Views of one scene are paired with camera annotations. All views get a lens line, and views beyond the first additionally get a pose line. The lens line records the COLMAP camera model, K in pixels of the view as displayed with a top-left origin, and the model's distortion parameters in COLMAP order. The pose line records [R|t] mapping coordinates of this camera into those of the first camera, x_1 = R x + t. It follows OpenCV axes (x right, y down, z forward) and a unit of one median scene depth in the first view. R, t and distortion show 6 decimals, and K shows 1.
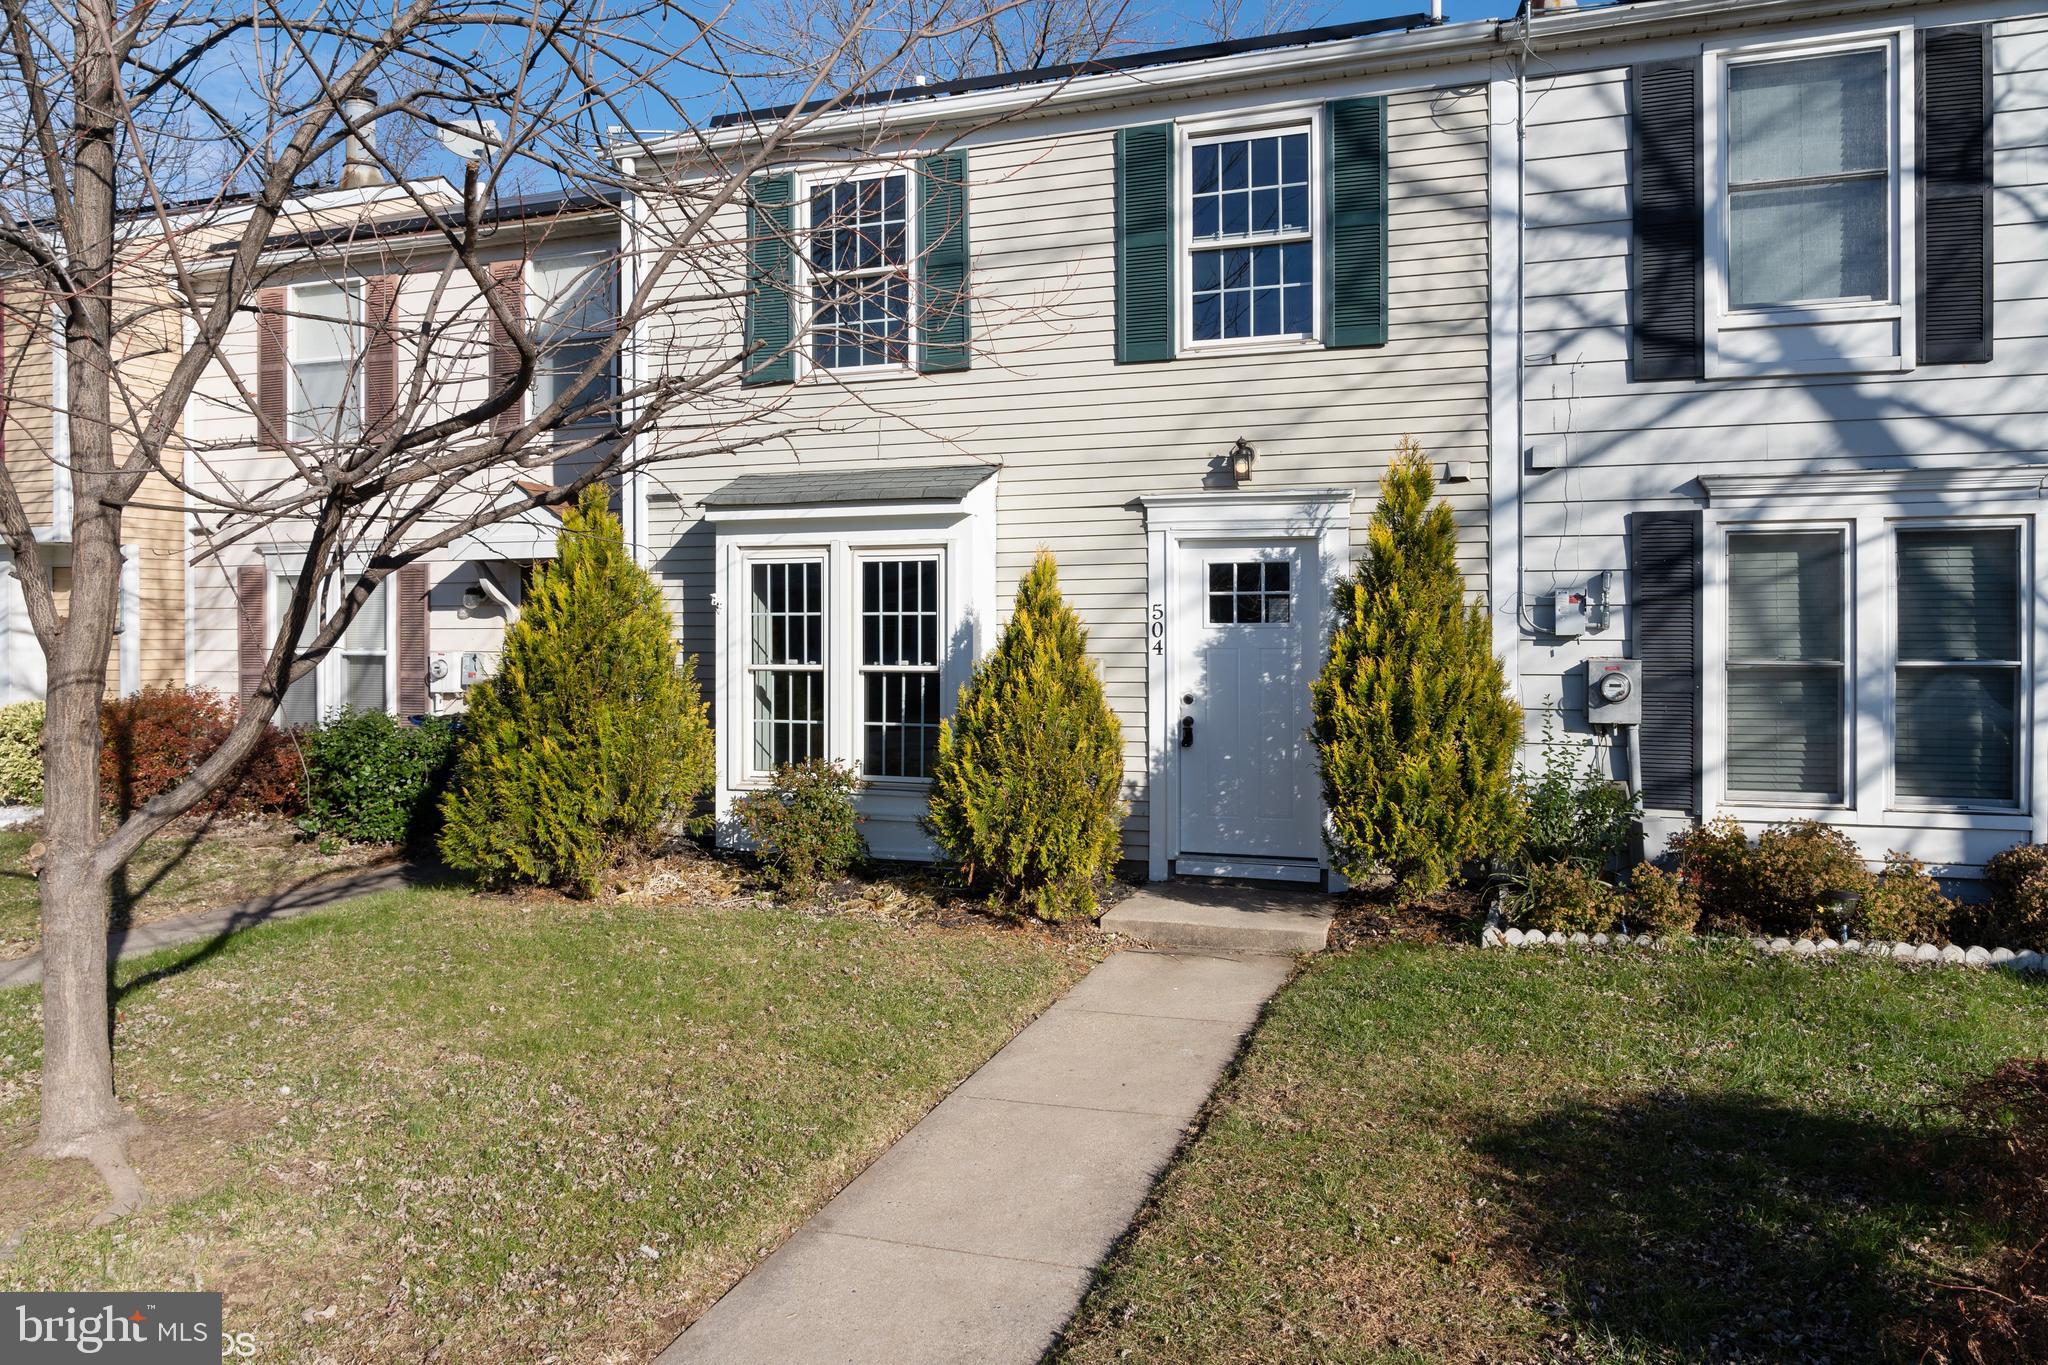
lens RADIAL K [[1495.0, 0, 1023.4], [0, 1495.0, 630.8], [0, 0, 1]] dist [0.001653, 0.000415]
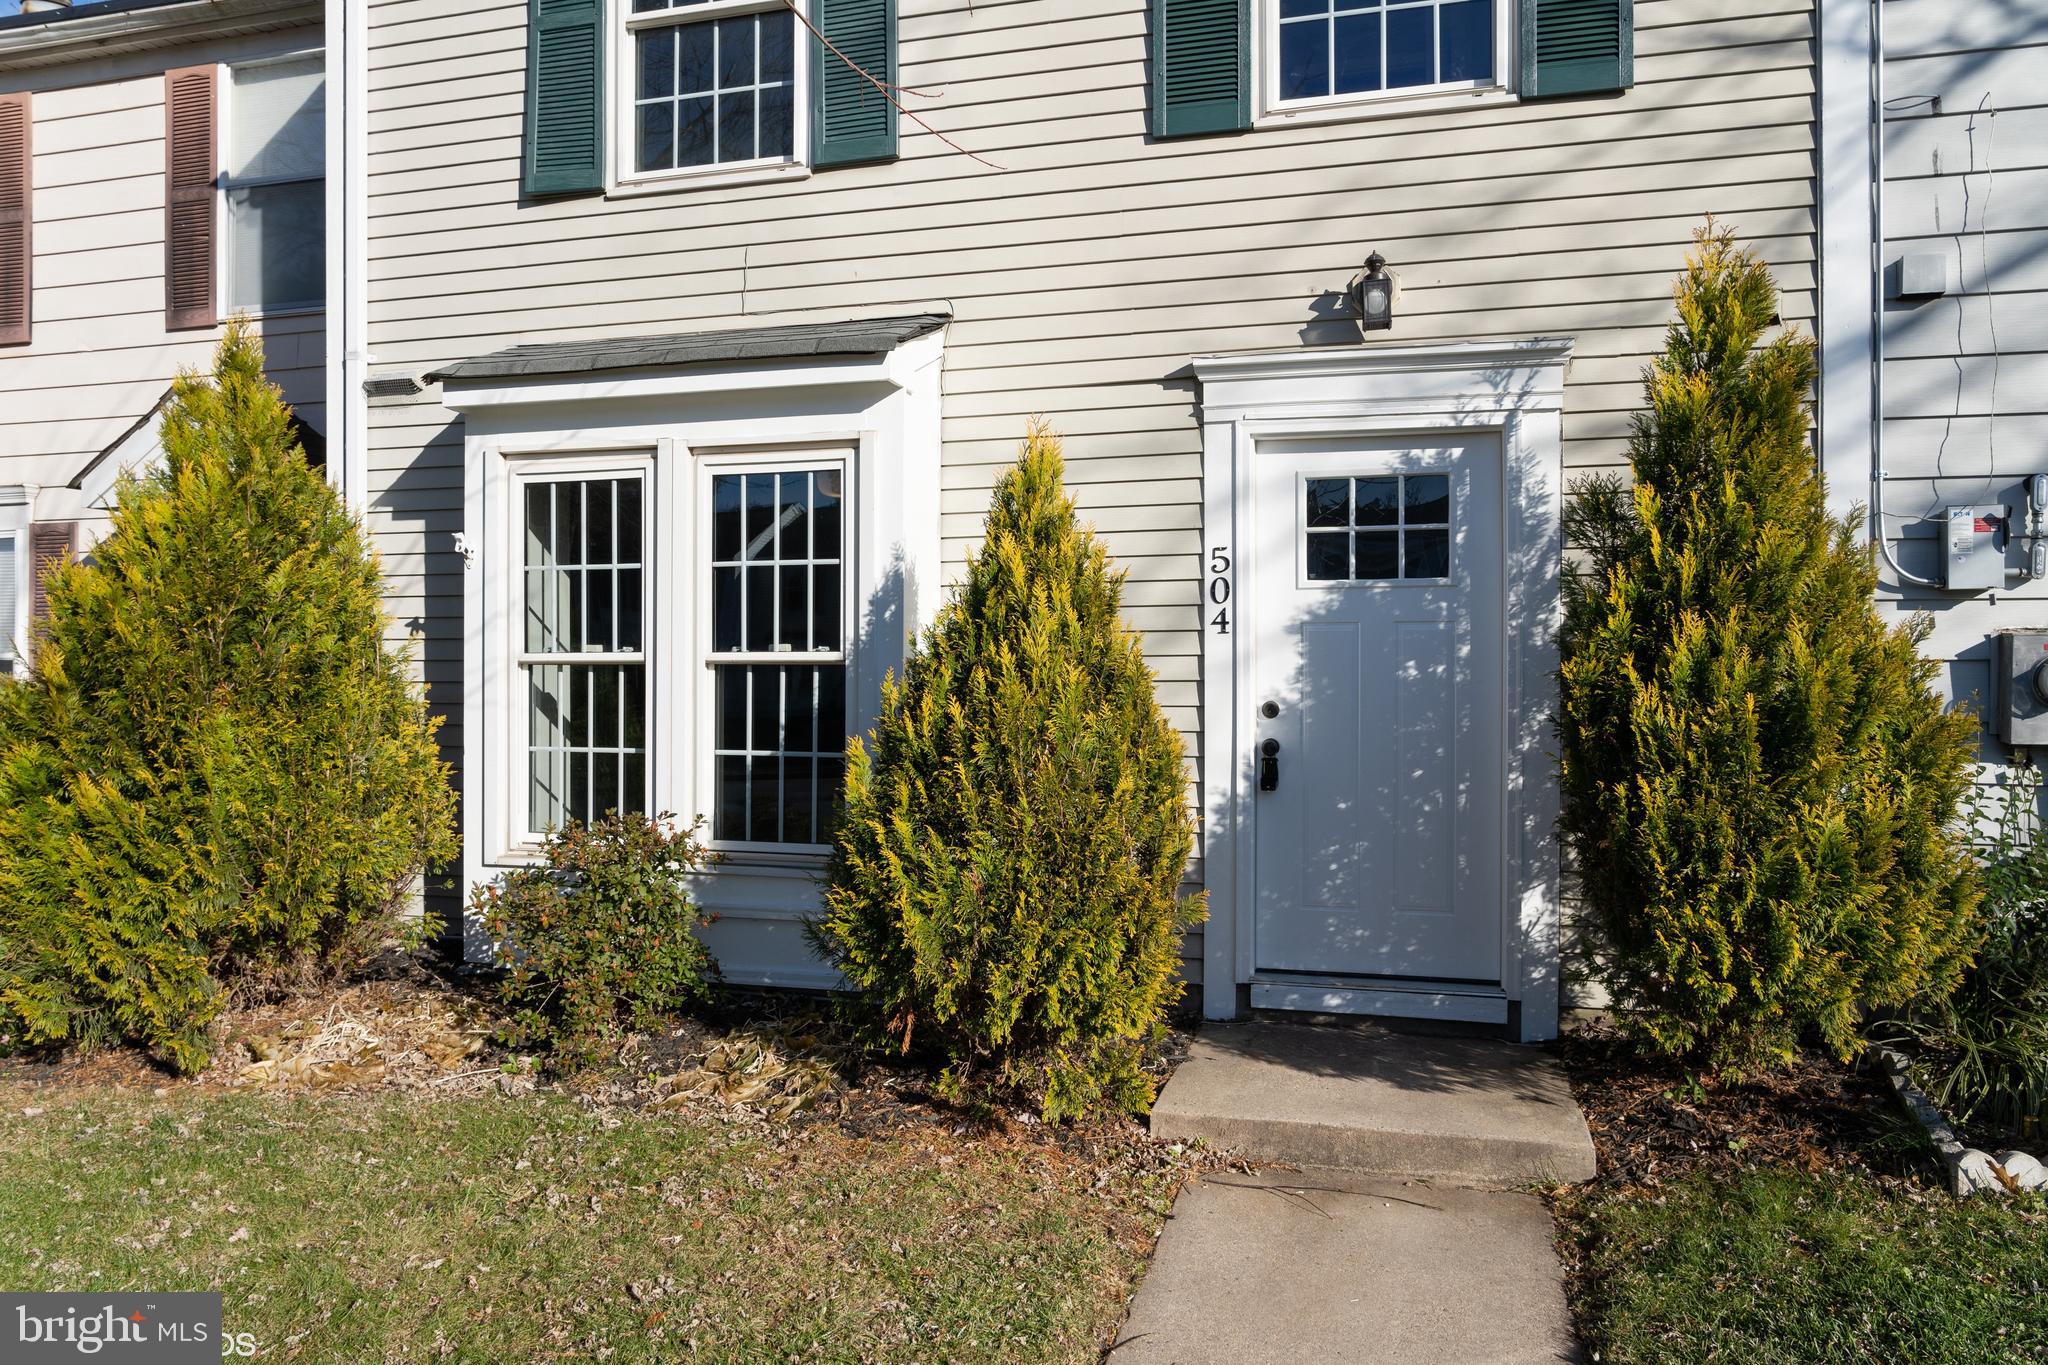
lens RADIAL K [[1436.9, 0, 1034.1], [0, 1436.9, 685.6], [0, 0, 1]] dist [-0.007514, 0.000265]
pose [[0.996777, 0.003019, 0.080166, -0.027956], [-0.003082, 0.999995, 0.000656, 0.036308], [-0.080164, -0.000901, 0.996781, 0.443397]]
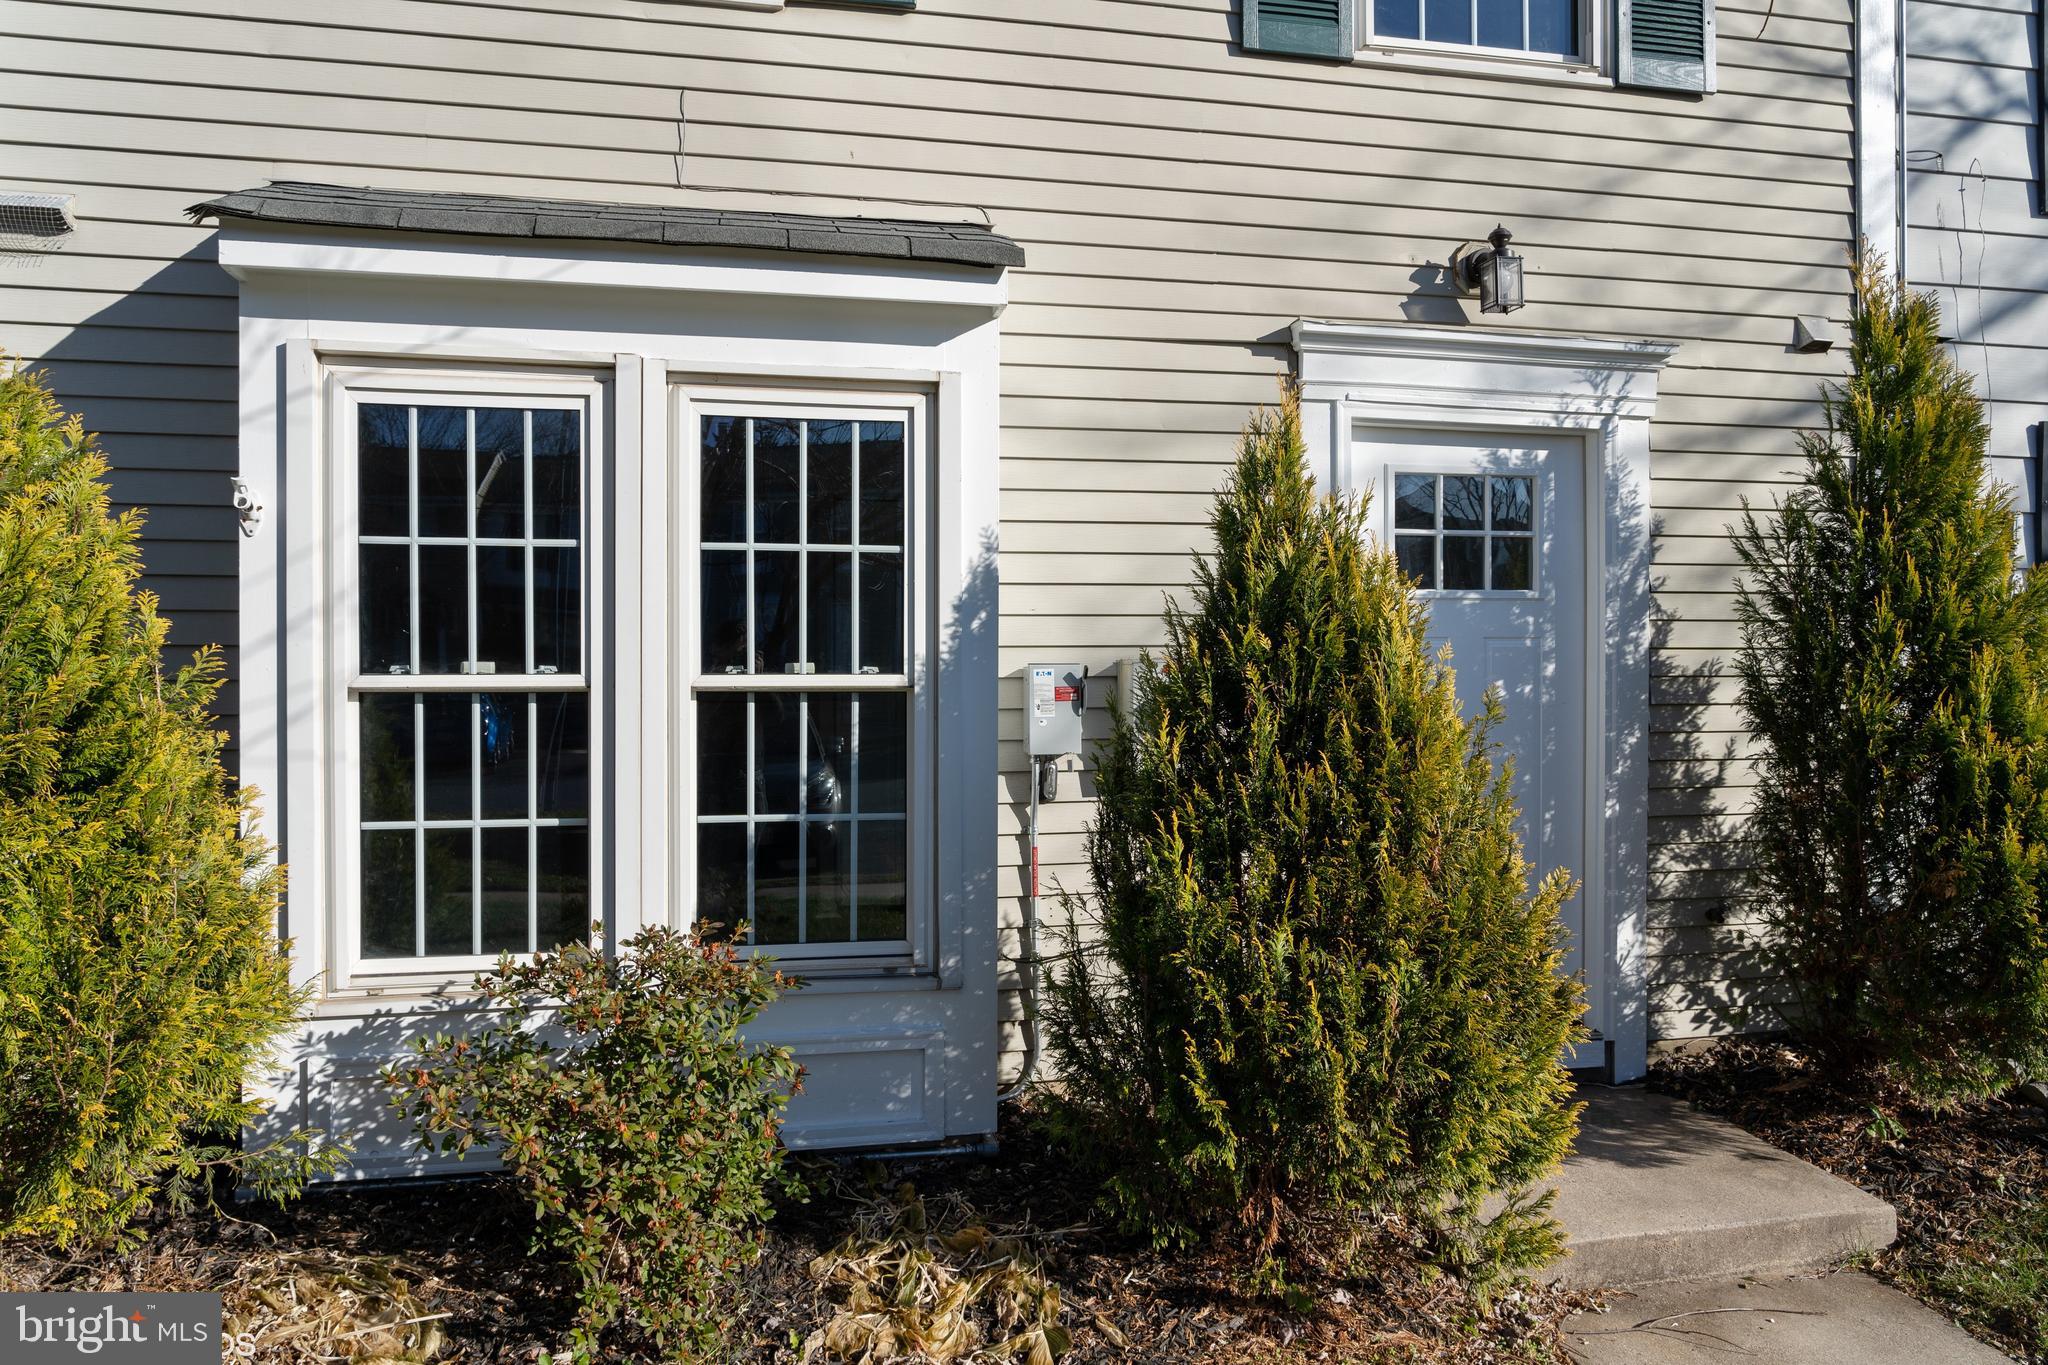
lens RADIAL K [[1415.7, 0, 1050.8], [0, 1415.7, 665.5], [0, 0, 1]] dist [-0.006423, -0.000285]
pose [[0.840184, -0.003257, 0.542292, -0.240721], [-0.001809, 0.999960, 0.008808, 0.017472], [-0.542299, -0.008382, 0.840144, 0.650441]]
